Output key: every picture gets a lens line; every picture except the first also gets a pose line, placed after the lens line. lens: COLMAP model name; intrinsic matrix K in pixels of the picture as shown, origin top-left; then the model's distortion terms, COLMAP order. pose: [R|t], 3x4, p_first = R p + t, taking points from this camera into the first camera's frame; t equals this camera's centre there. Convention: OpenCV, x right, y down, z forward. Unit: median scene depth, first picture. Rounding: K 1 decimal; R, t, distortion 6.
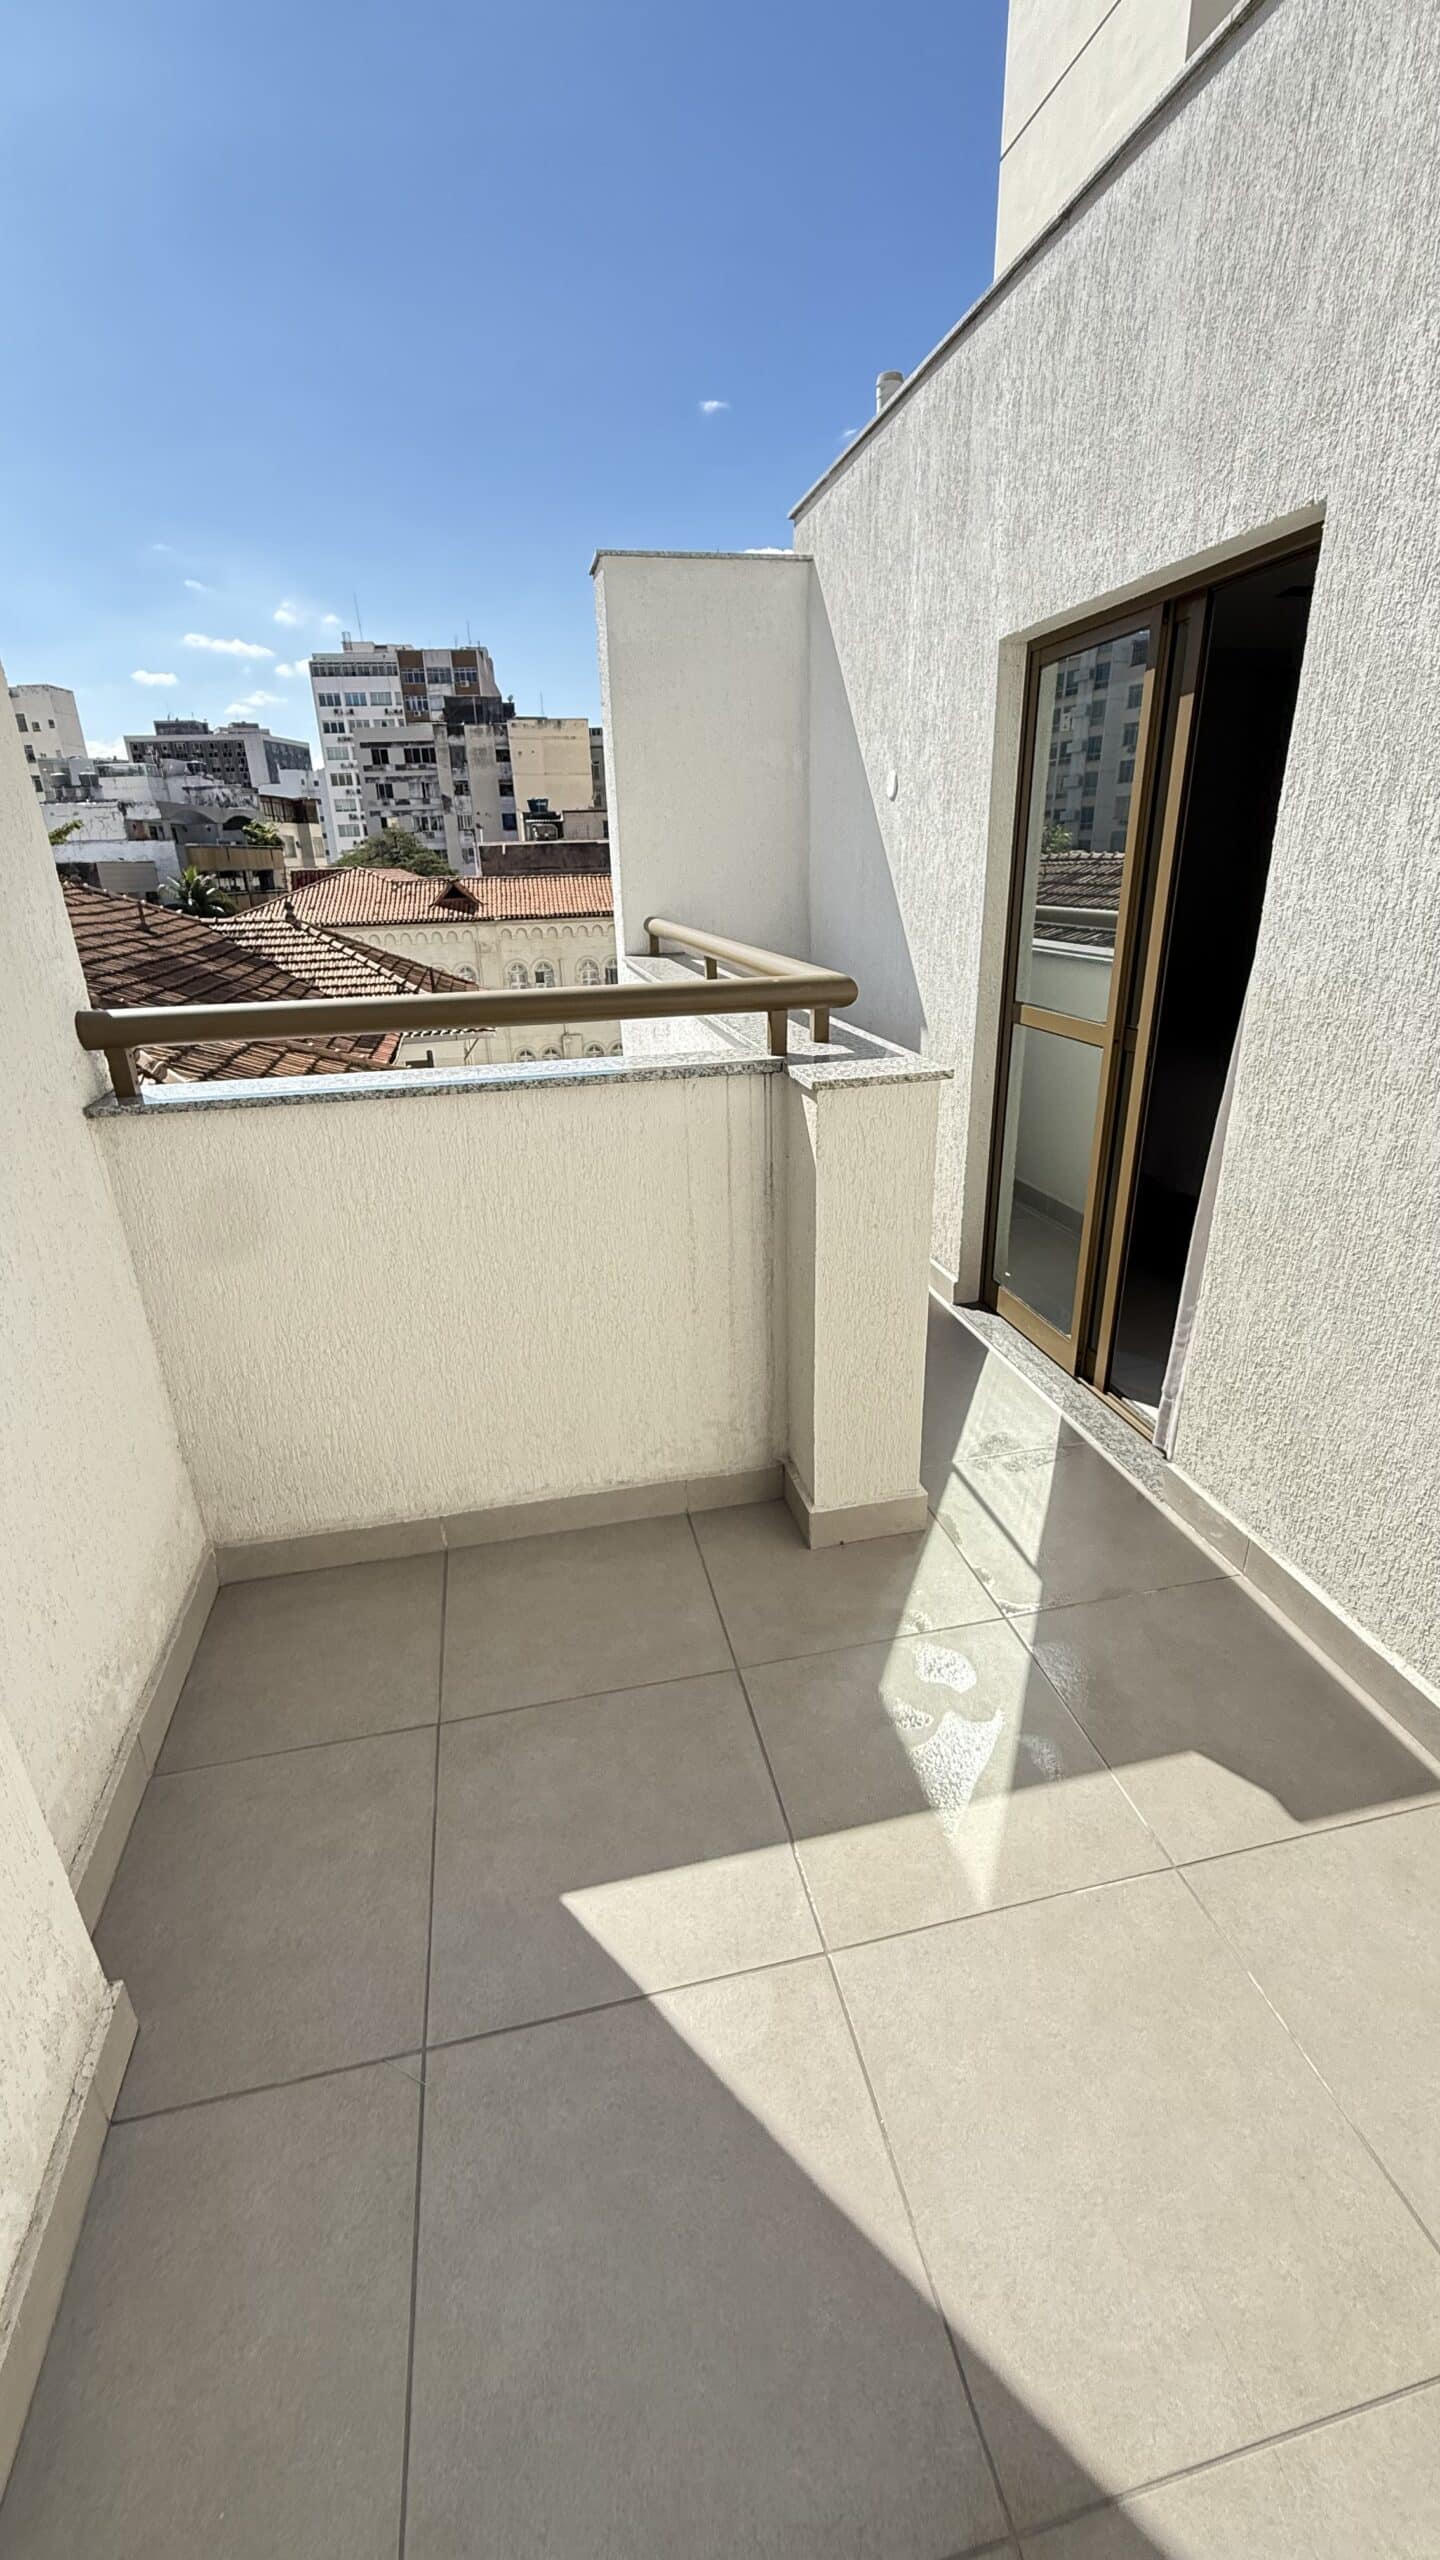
lens RADIAL K [[1023.5, 0, 719.2], [0, 1023.5, 1282.2], [0, 0, 1]] dist [0.000350, 0.000006]
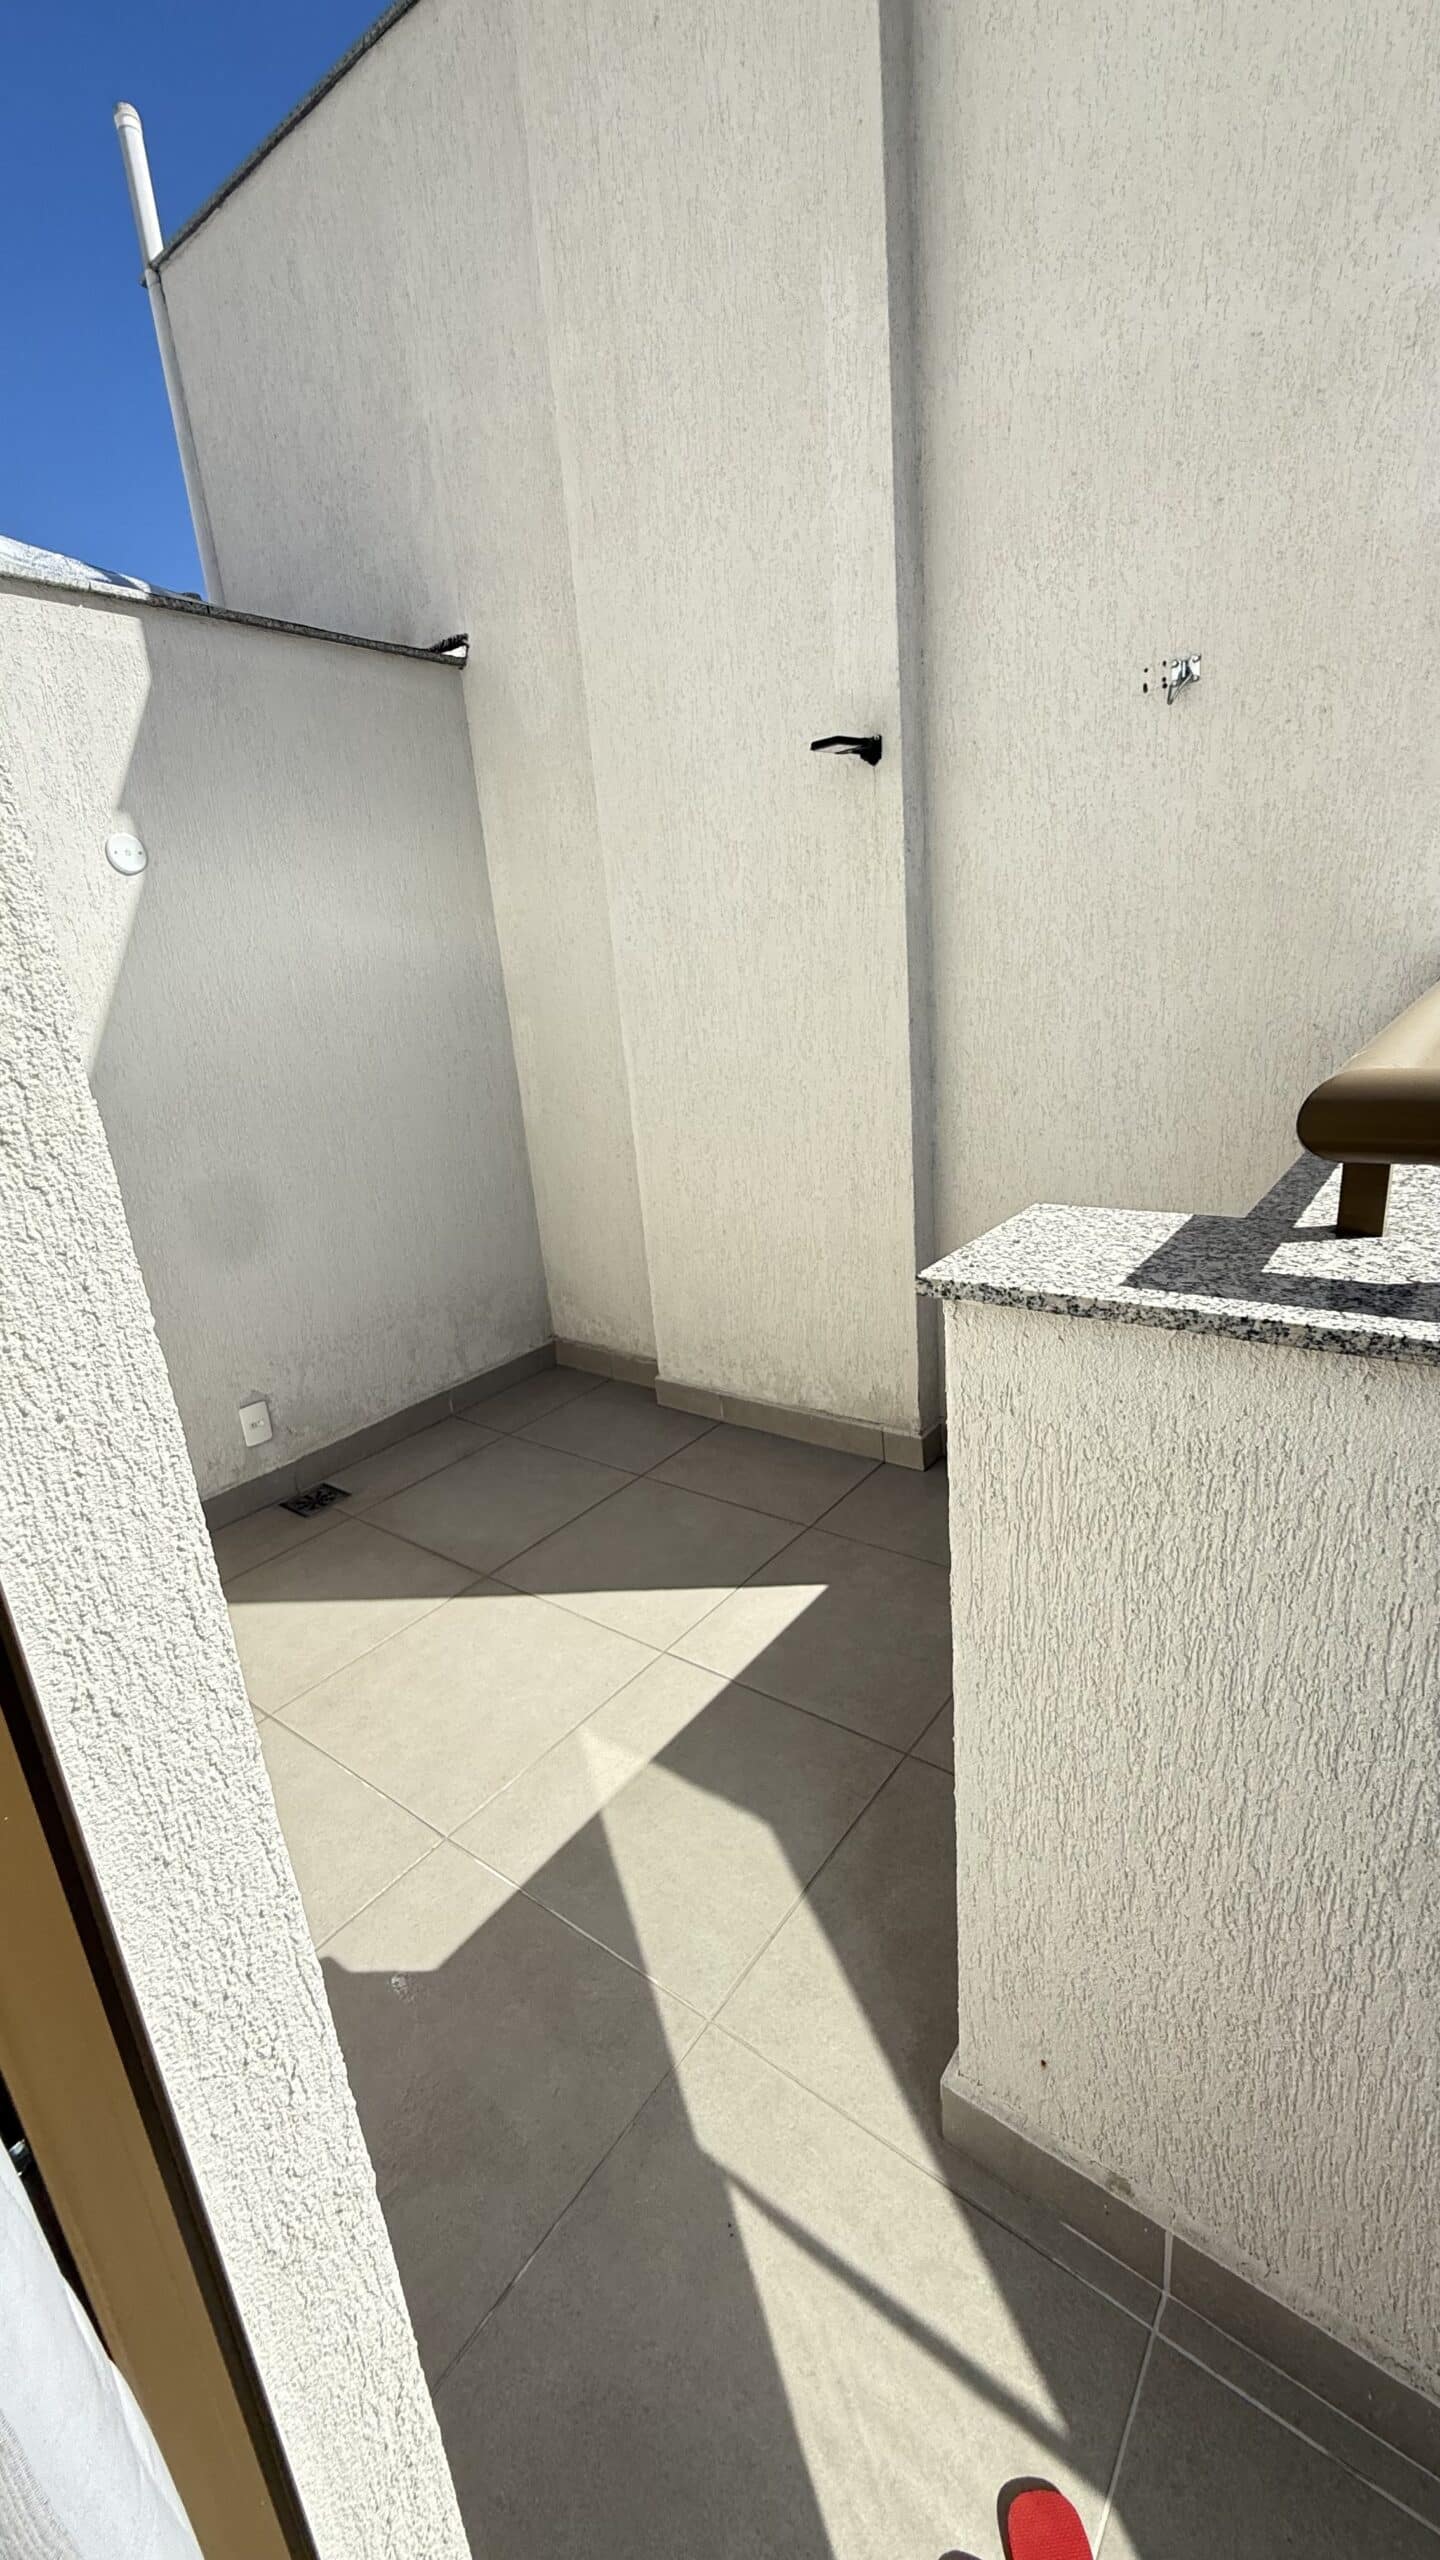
lens RADIAL K [[1023.5, 0, 718.1], [0, 1023.5, 1279.5], [0, 0, 1]] dist [0.000350, 0.000006]
pose [[-0.760770, 0.277480, -0.586714, 0.663988], [-0.150327, 0.804079, 0.575204, -0.544104], [0.631372, 0.525797, -0.570007, 1.420368]]
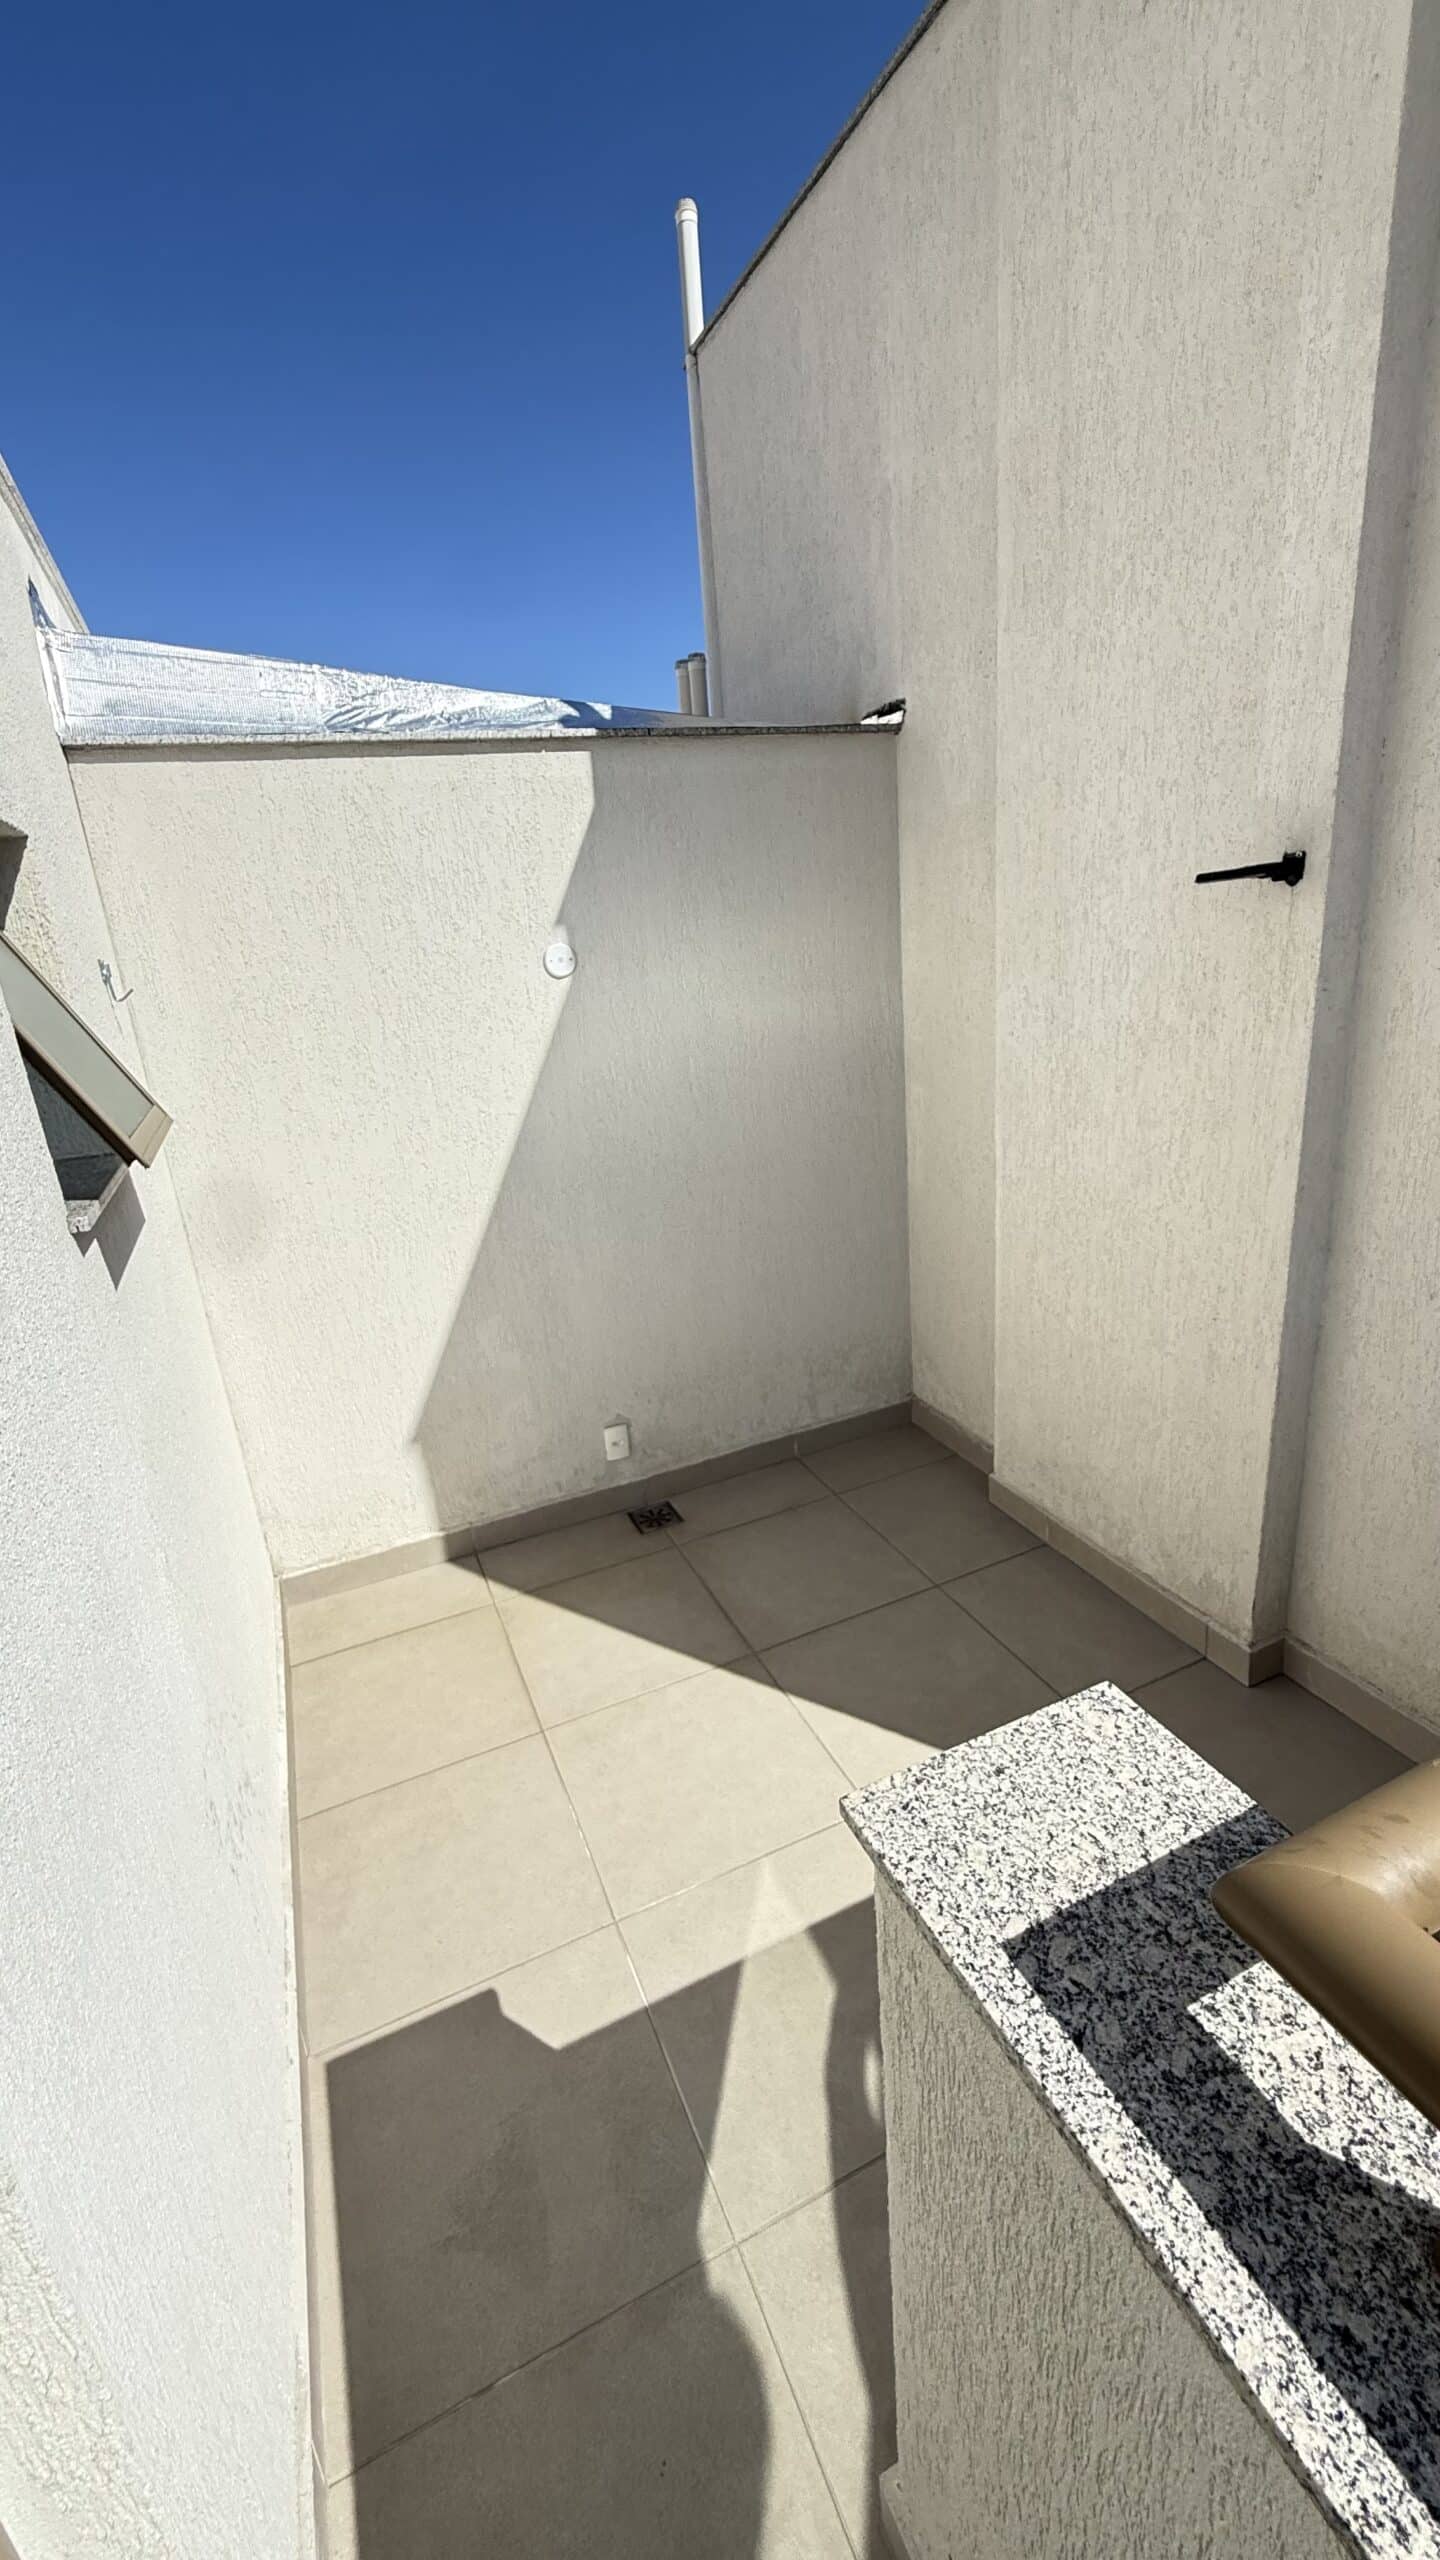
lens RADIAL K [[1023.5, 0, 718.5], [0, 1023.5, 1276.5], [0, 0, 1]] dist [0.000350, 0.000006]
pose [[-0.975373, 0.167204, -0.143844, 0.353995], [0.031231, 0.750293, 0.660367, -0.783251], [0.218341, 0.639612, -0.737038, 1.372562]]
